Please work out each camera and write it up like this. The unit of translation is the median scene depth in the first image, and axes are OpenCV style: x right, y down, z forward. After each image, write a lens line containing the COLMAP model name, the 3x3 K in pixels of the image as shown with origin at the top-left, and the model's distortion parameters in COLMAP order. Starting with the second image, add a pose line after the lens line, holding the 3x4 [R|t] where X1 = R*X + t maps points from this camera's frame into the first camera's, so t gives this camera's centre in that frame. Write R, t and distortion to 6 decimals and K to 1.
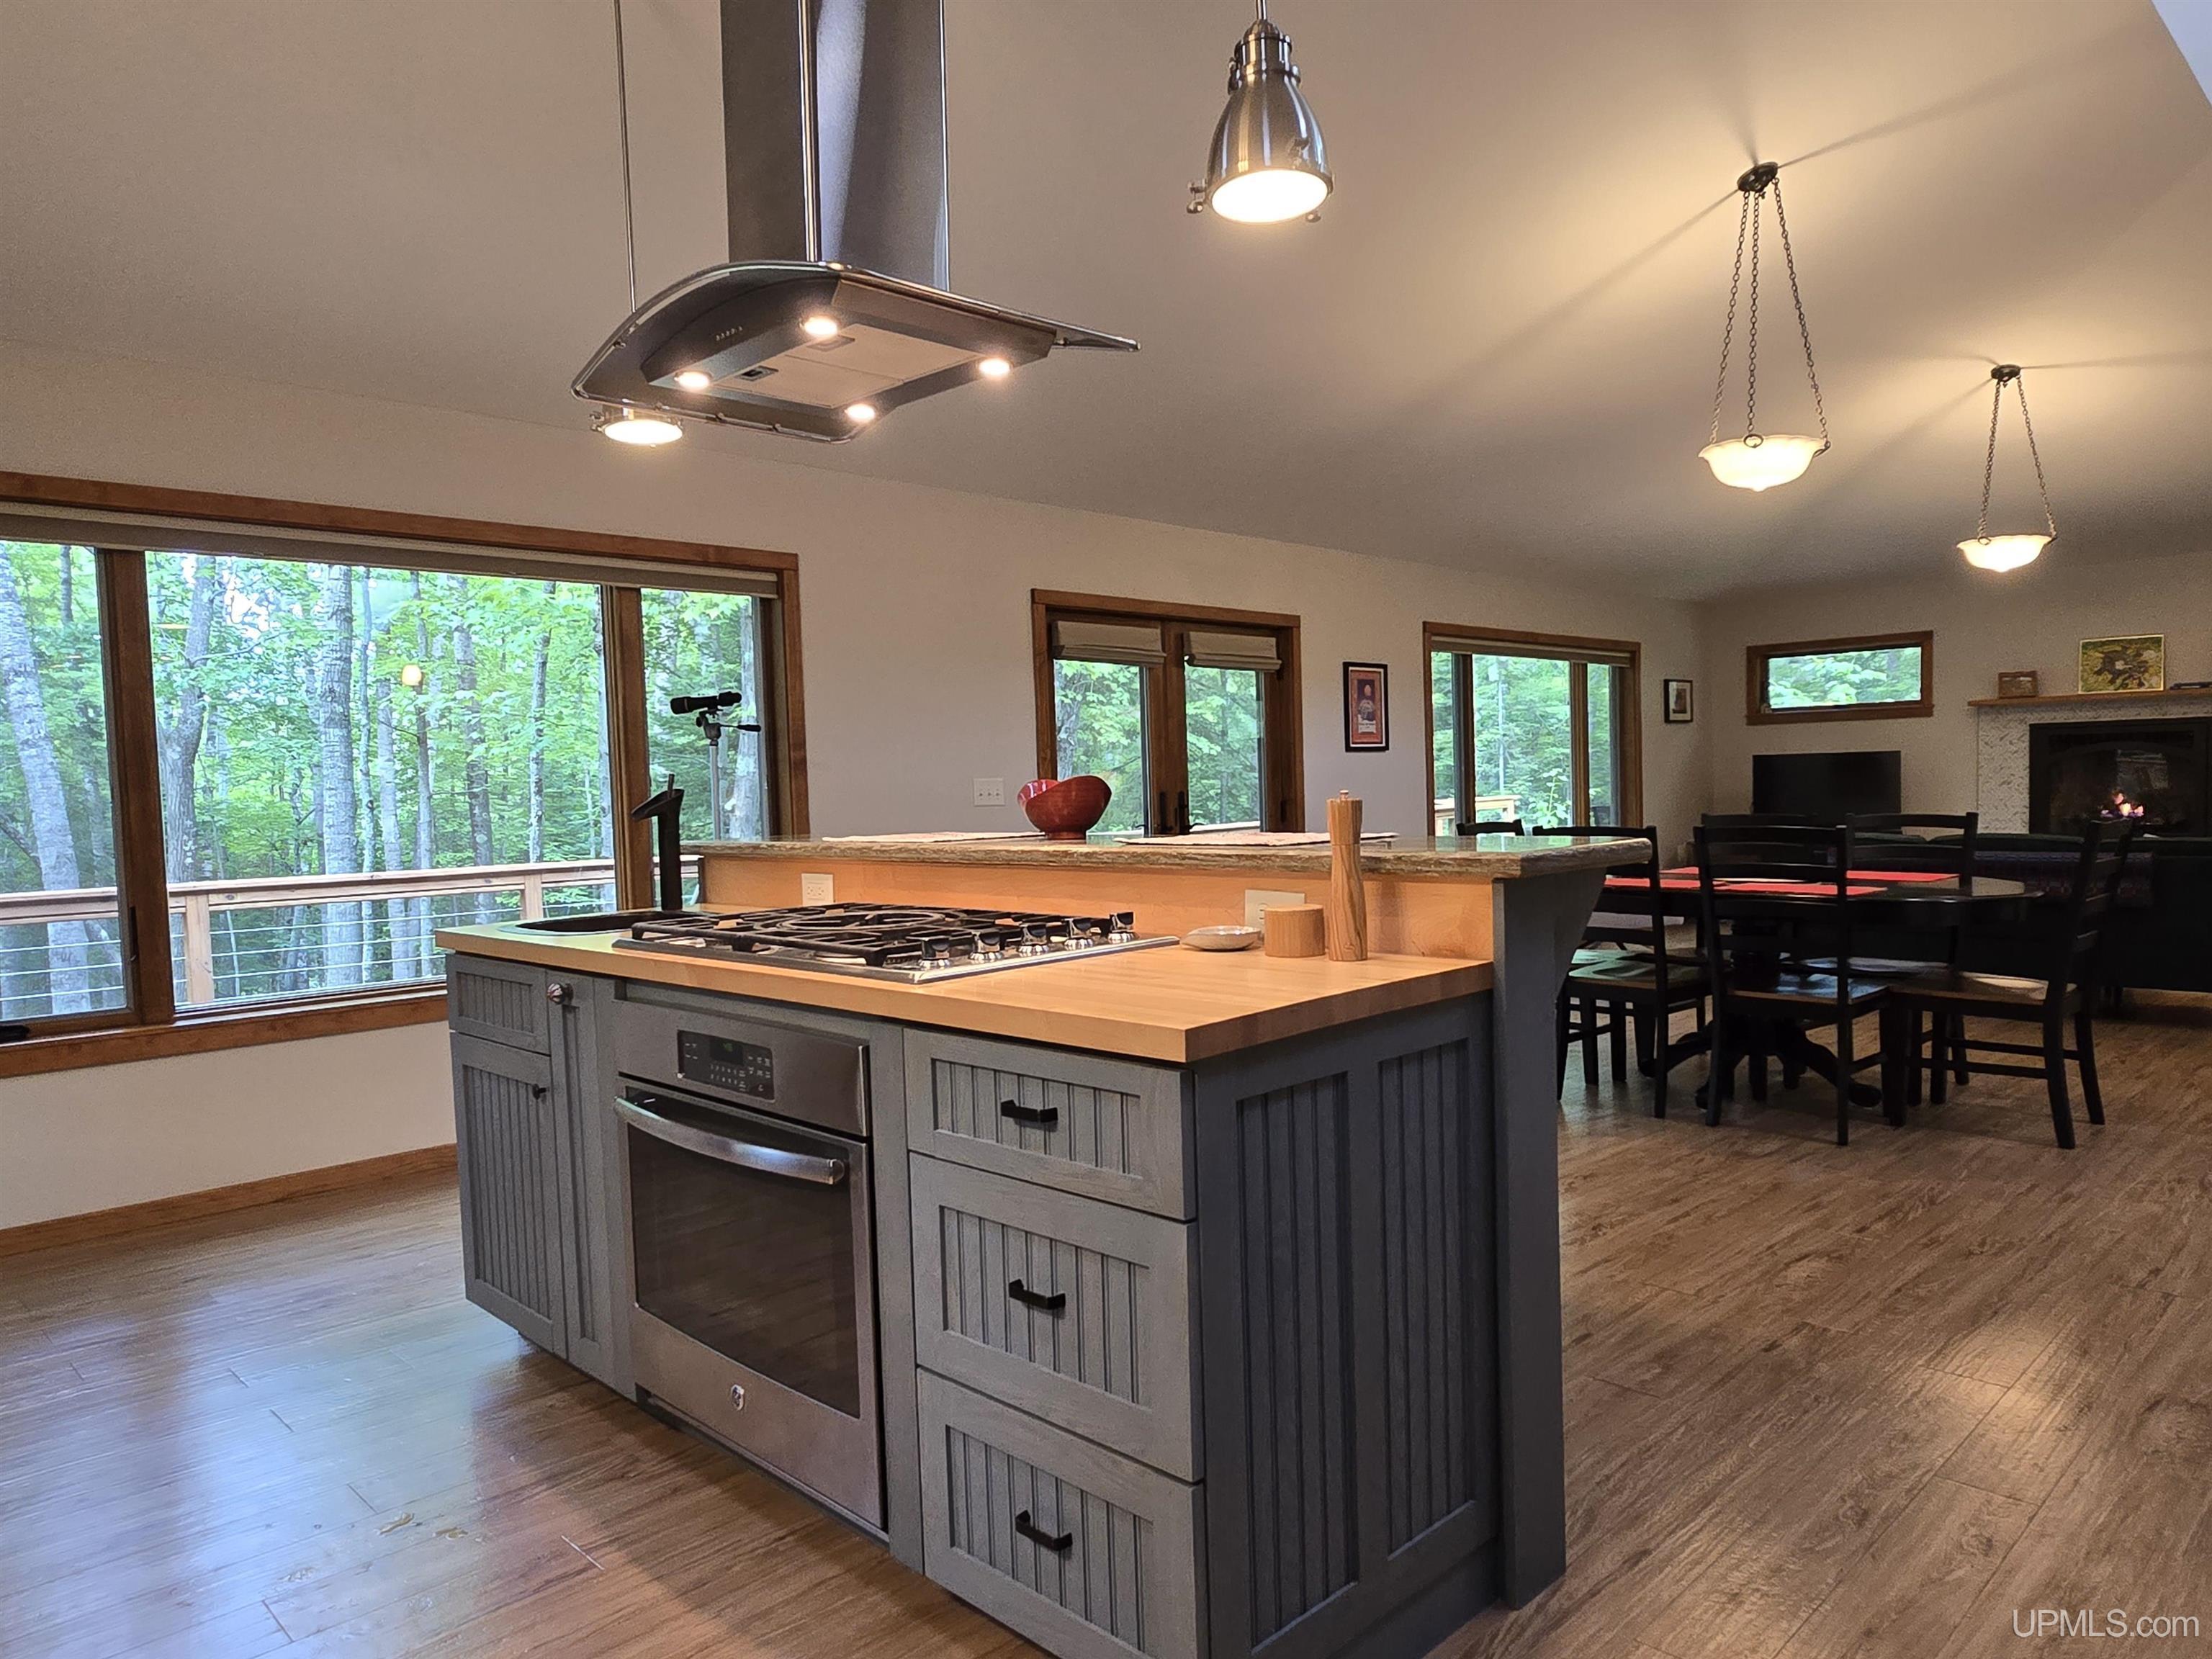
lens RADIAL K [[1439.7, 0, 1085.4], [0, 1439.7, 824.2], [0, 0, 1]] dist [0.004949, 0.001168]
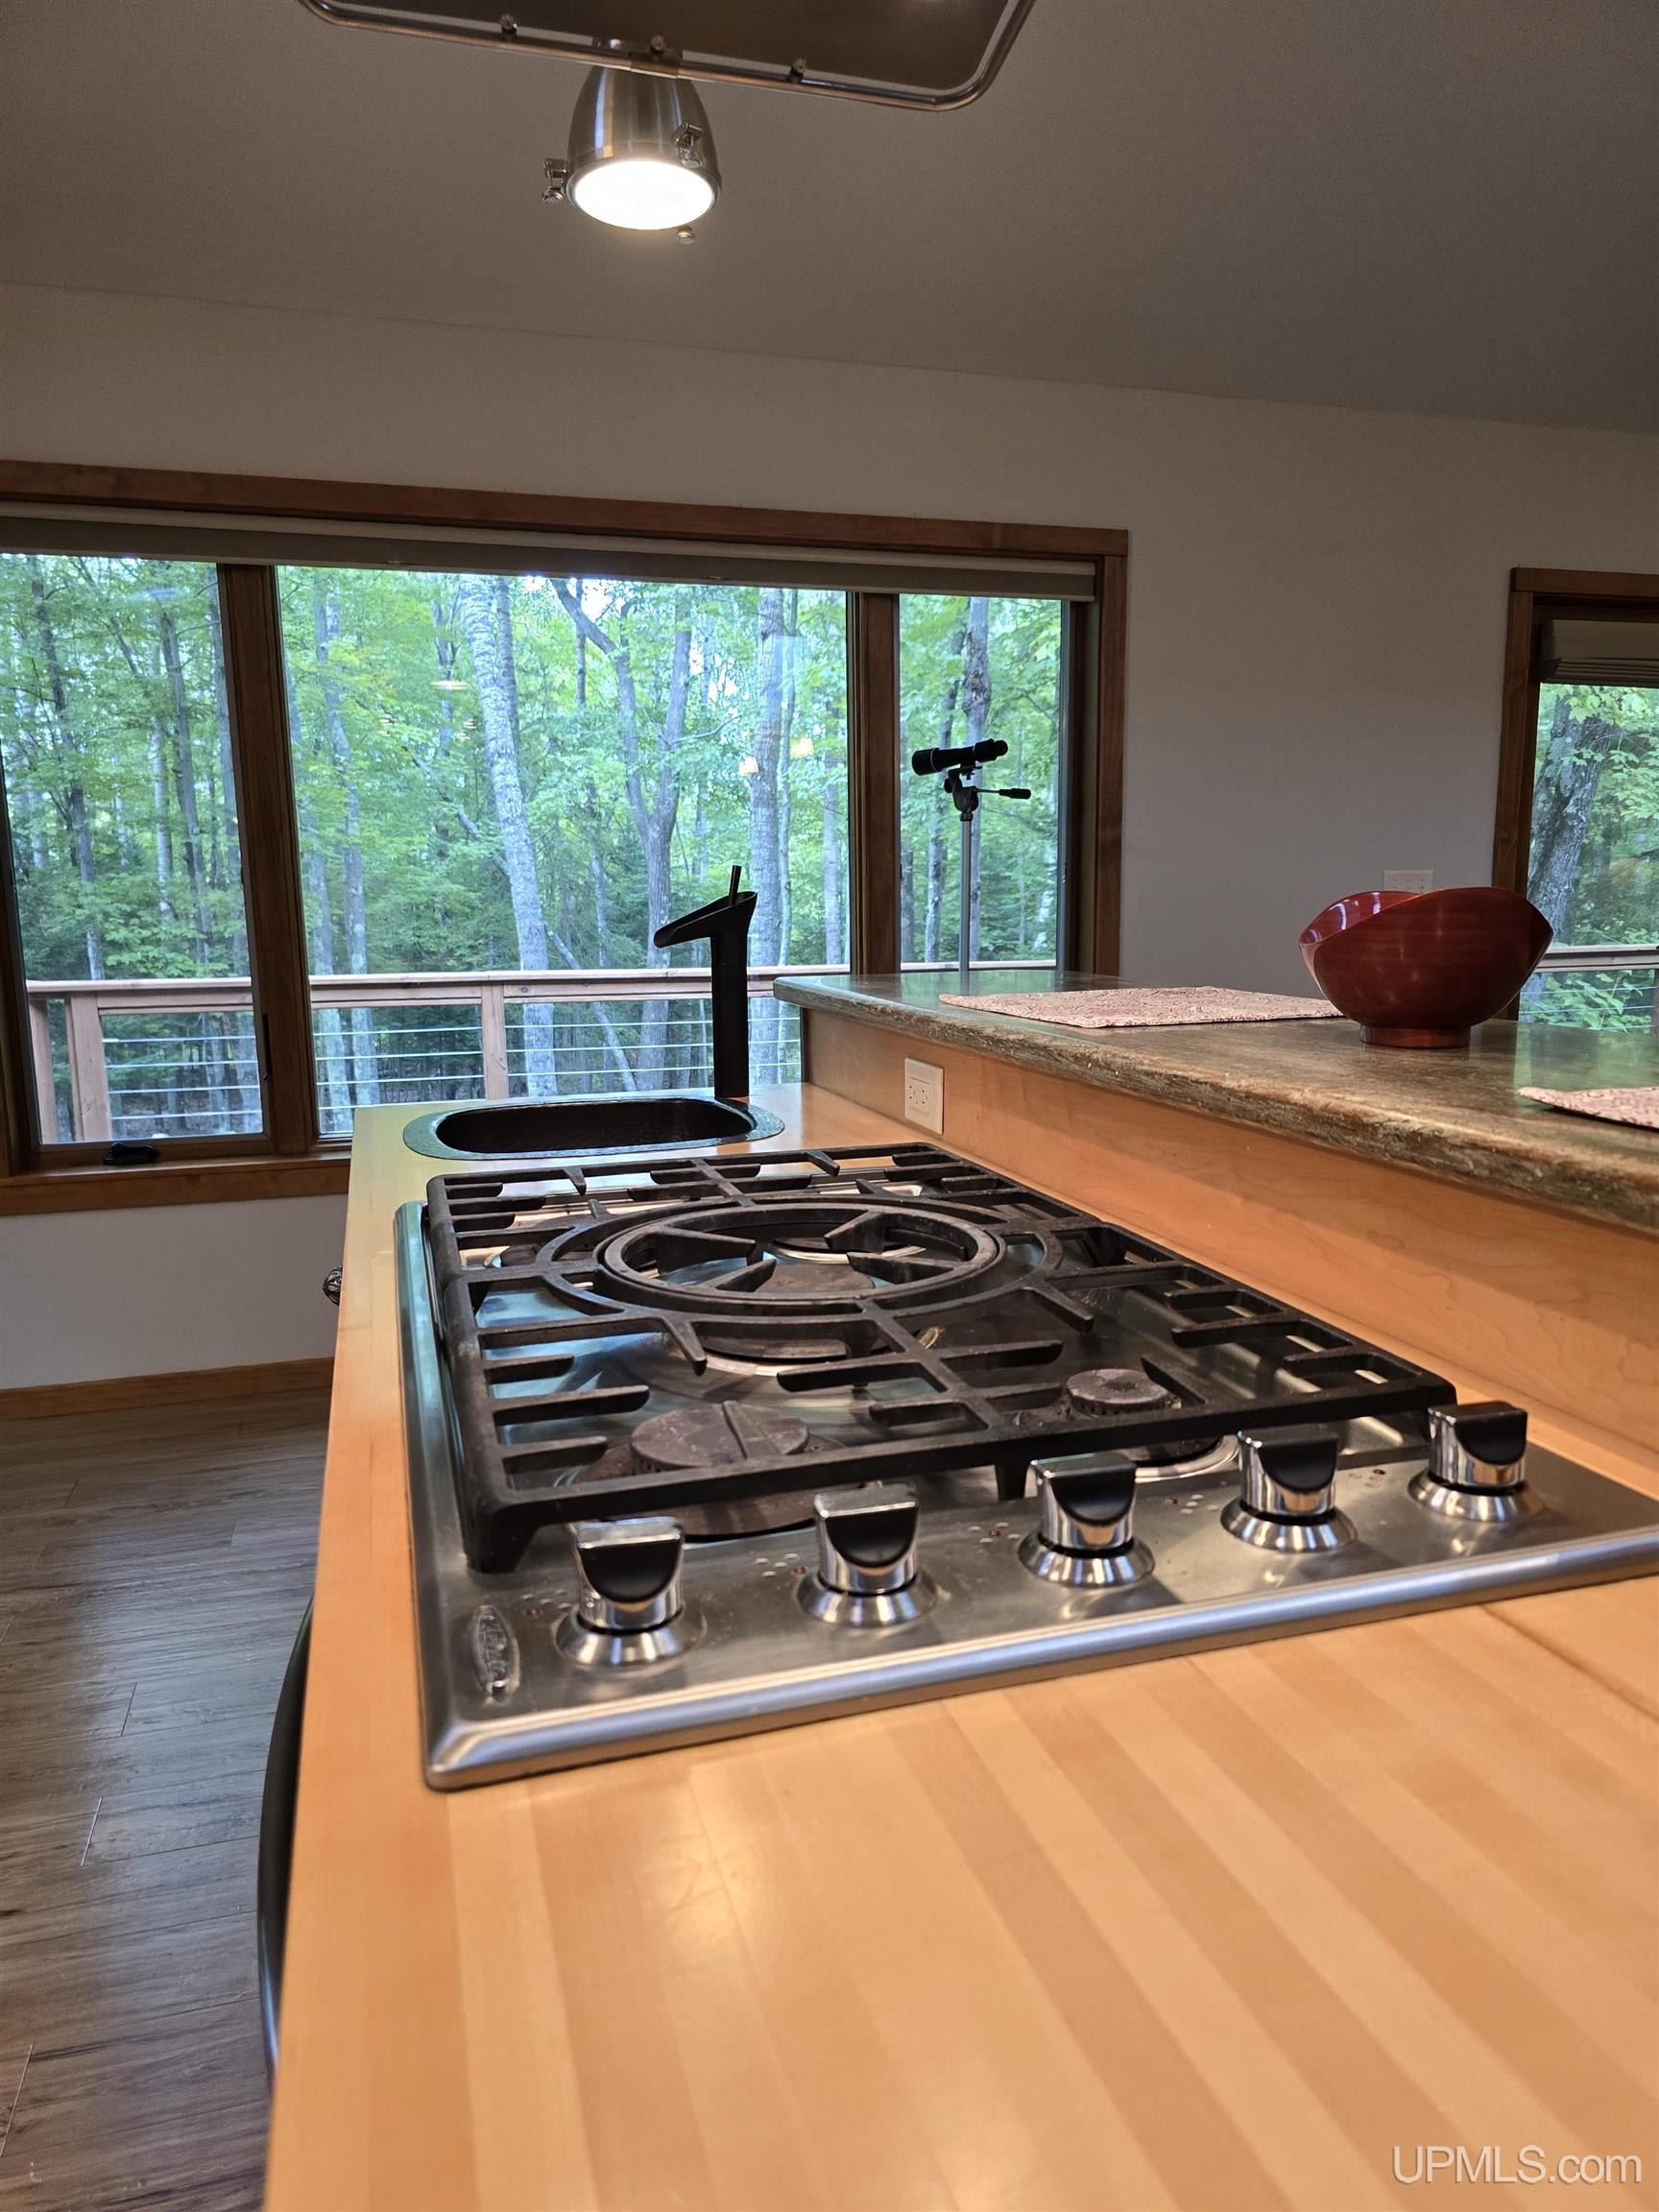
lens RADIAL K [[1487.2, 0, 819.0], [0, 1487.2, 1151.8], [0, 0, 1]] dist [0.031545, -0.004589]
pose [[0.888593, 0.100598, -0.447528, 0.015094], [-0.027821, 0.985678, 0.166325, -0.012993], [0.457851, -0.135344, 0.878666, 0.277437]]
